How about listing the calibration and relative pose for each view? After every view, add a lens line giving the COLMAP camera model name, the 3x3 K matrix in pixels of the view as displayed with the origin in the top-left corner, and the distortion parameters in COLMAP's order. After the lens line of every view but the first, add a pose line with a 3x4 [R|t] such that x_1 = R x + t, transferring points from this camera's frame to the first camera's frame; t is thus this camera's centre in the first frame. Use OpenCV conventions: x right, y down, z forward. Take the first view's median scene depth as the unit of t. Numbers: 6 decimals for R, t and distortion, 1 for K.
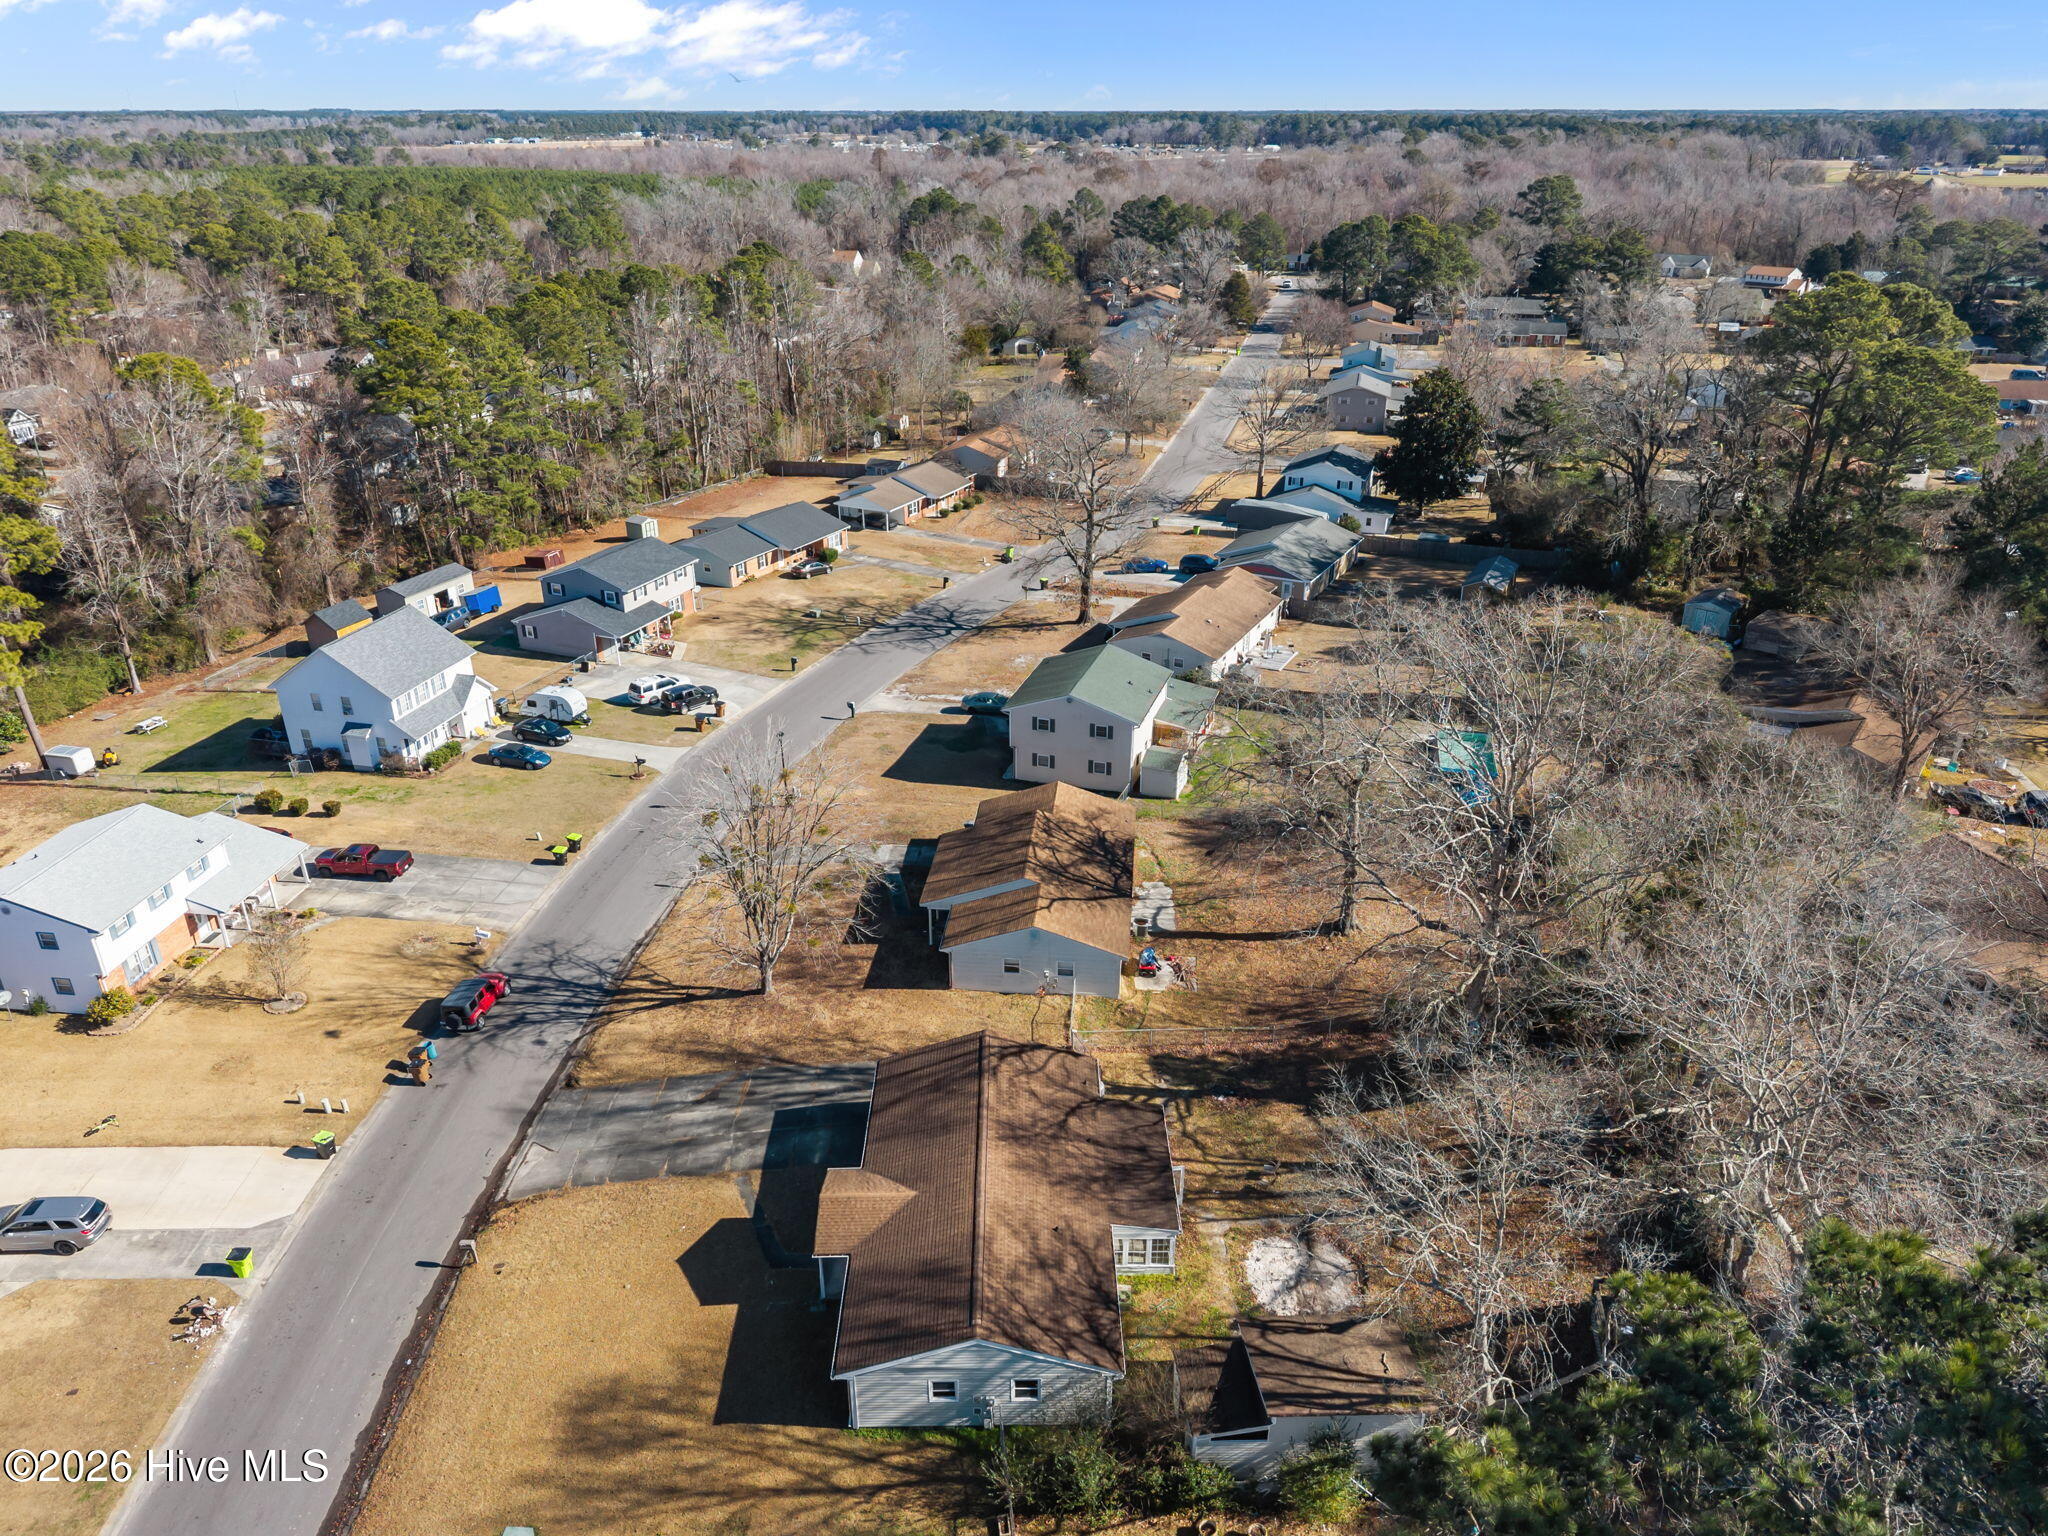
lens RADIAL K [[1423.6, 0, 1024.0], [0, 1423.6, 768.0], [0, 0, 1]] dist [0.057869, -0.066063]
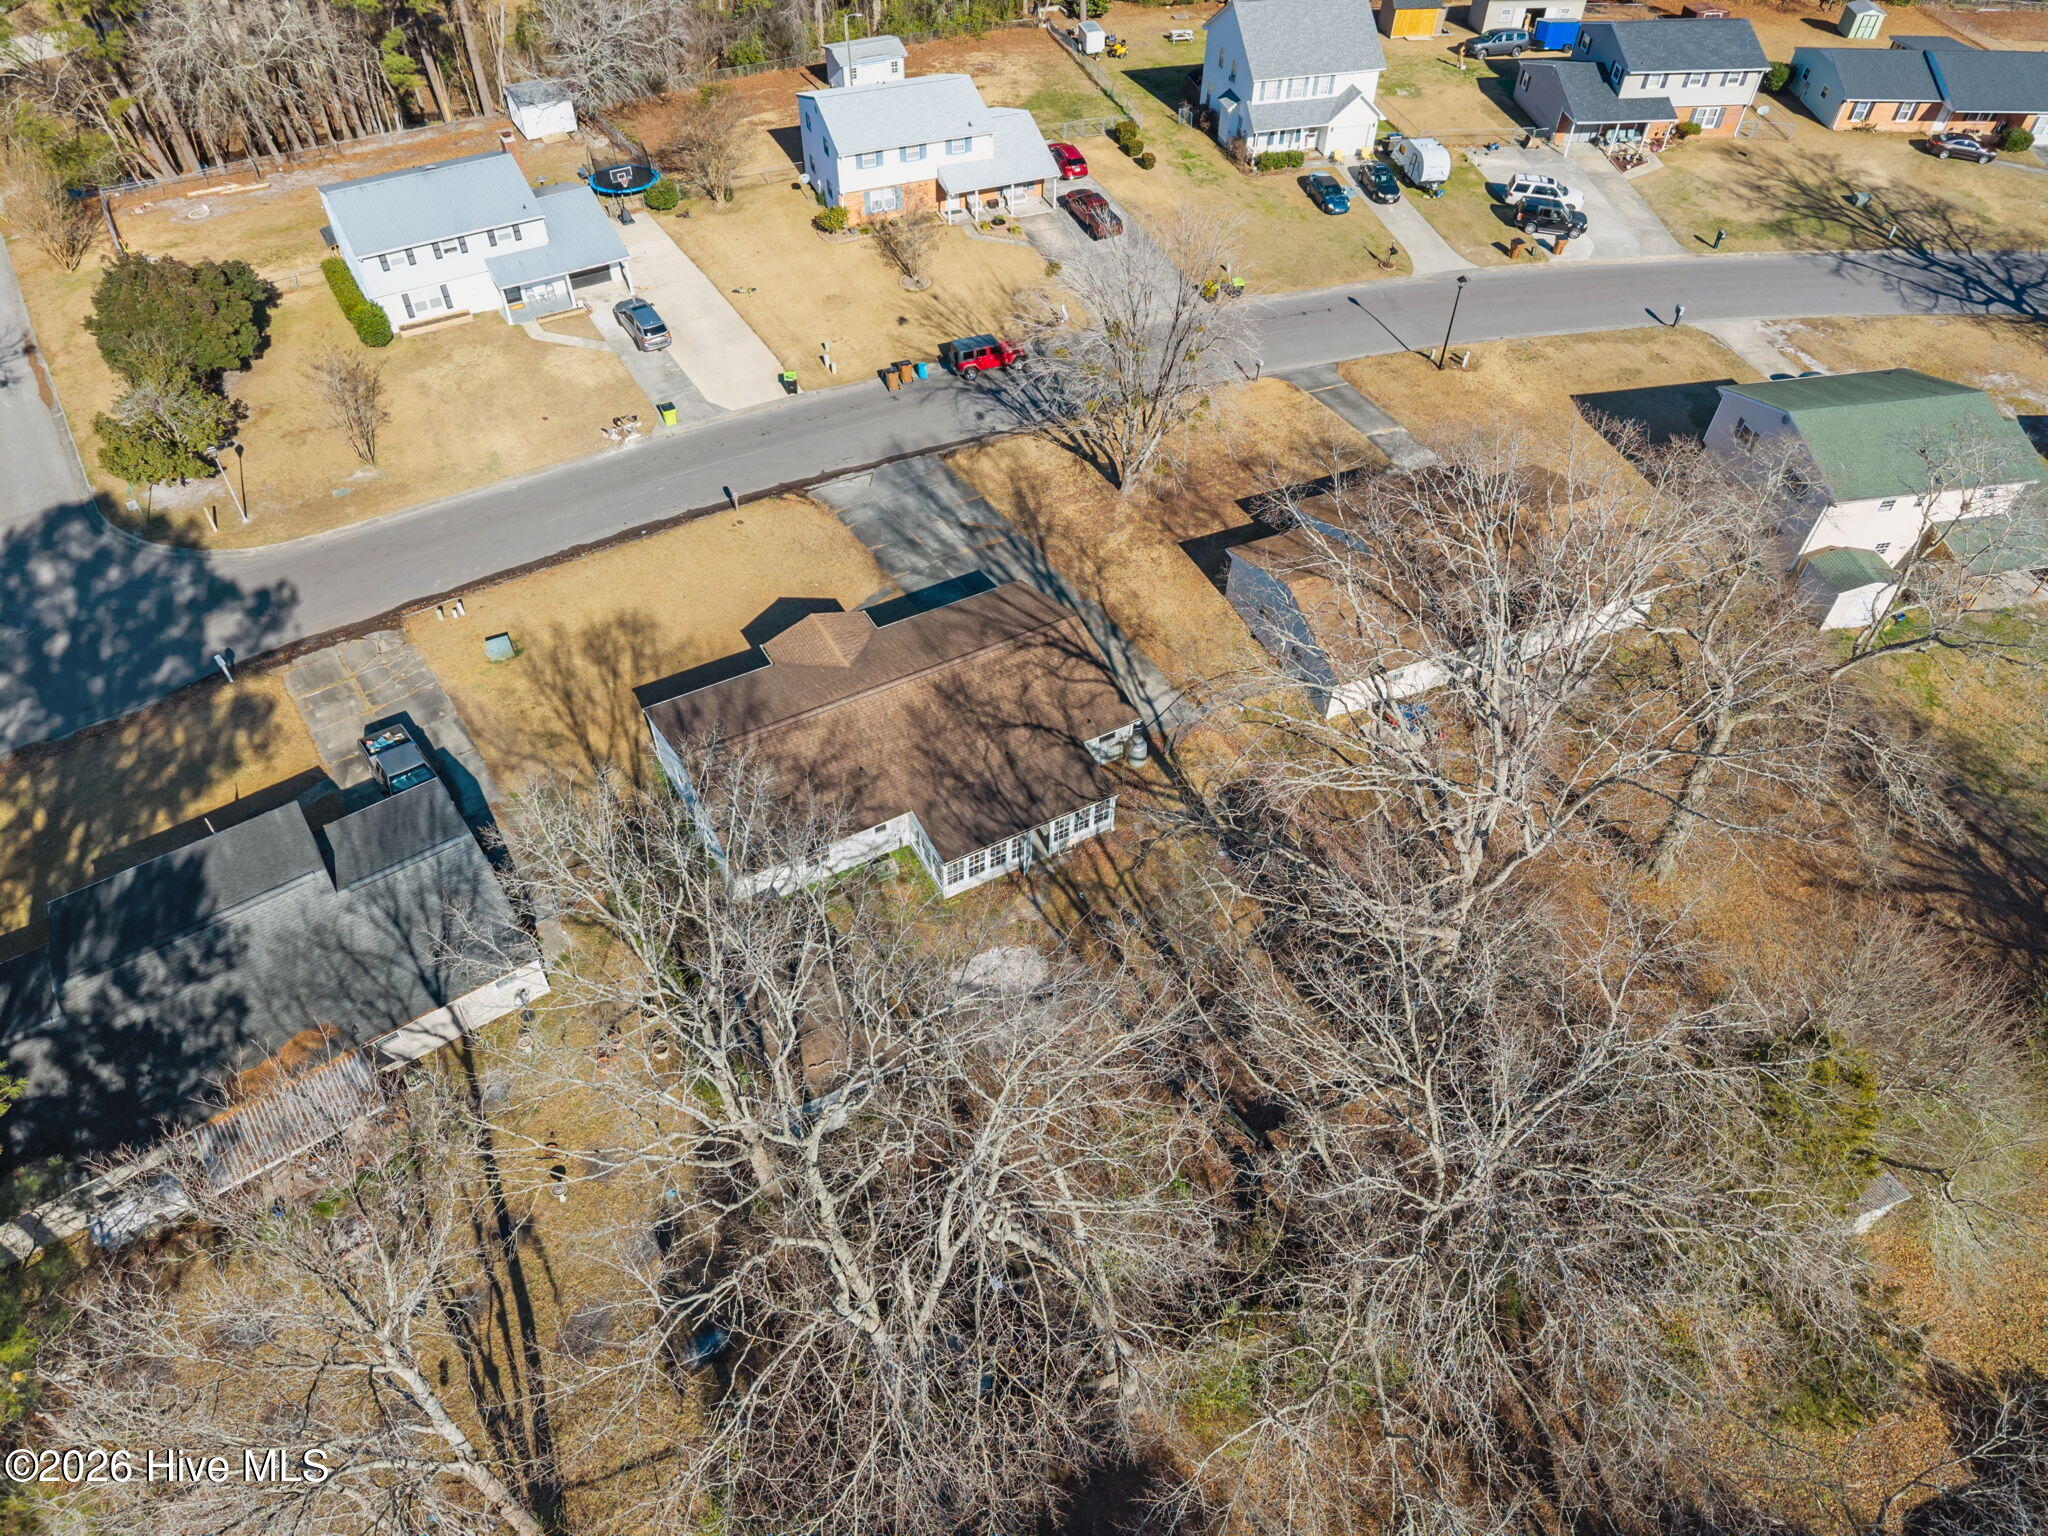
lens RADIAL K [[1423.6, 0, 1024.0], [0, 1423.6, 768.0], [0, 0, 1]] dist [0.057869, -0.066063]
pose [[0.478512, 0.643325, -0.597628, 0.518052], [-0.391367, 0.765521, 0.510695, -0.177419], [0.786040, -0.010482, 0.618087, 0.368614]]
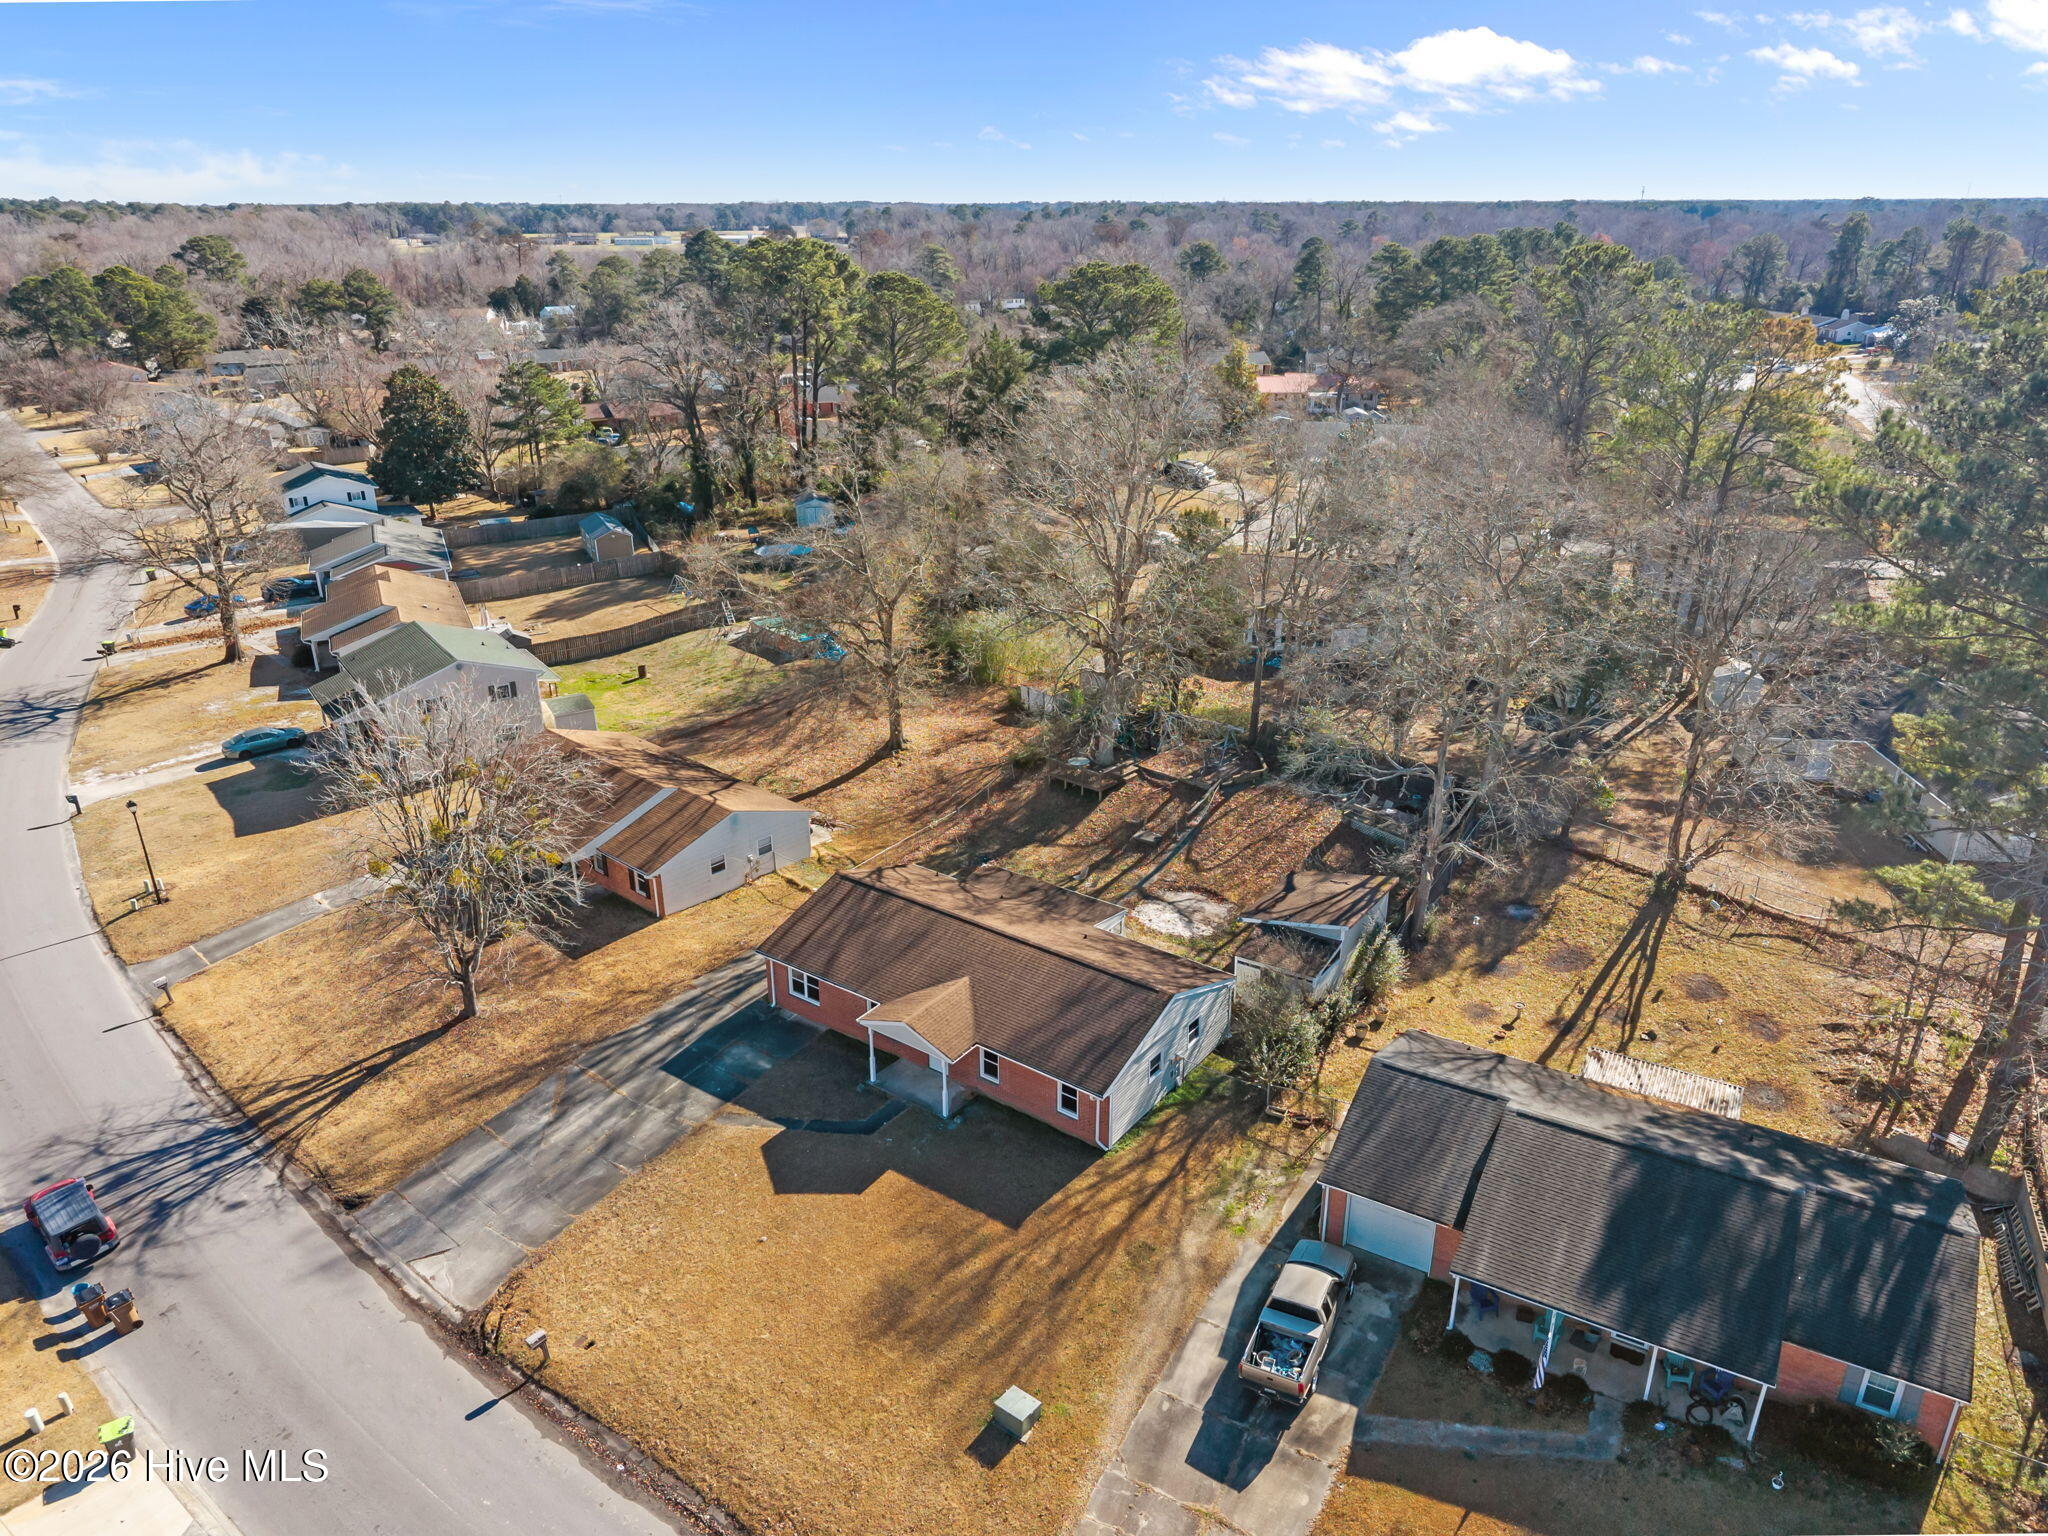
lens RADIAL K [[1423.6, 0, 1024.0], [0, 1423.6, 768.0], [0, 0, 1]] dist [0.057869, -0.066063]
pose [[0.590624, -0.298724, 0.749618, -0.595044], [0.348416, 0.932306, 0.097008, 0.062422], [-0.727852, 0.203884, 0.654723, 0.234873]]
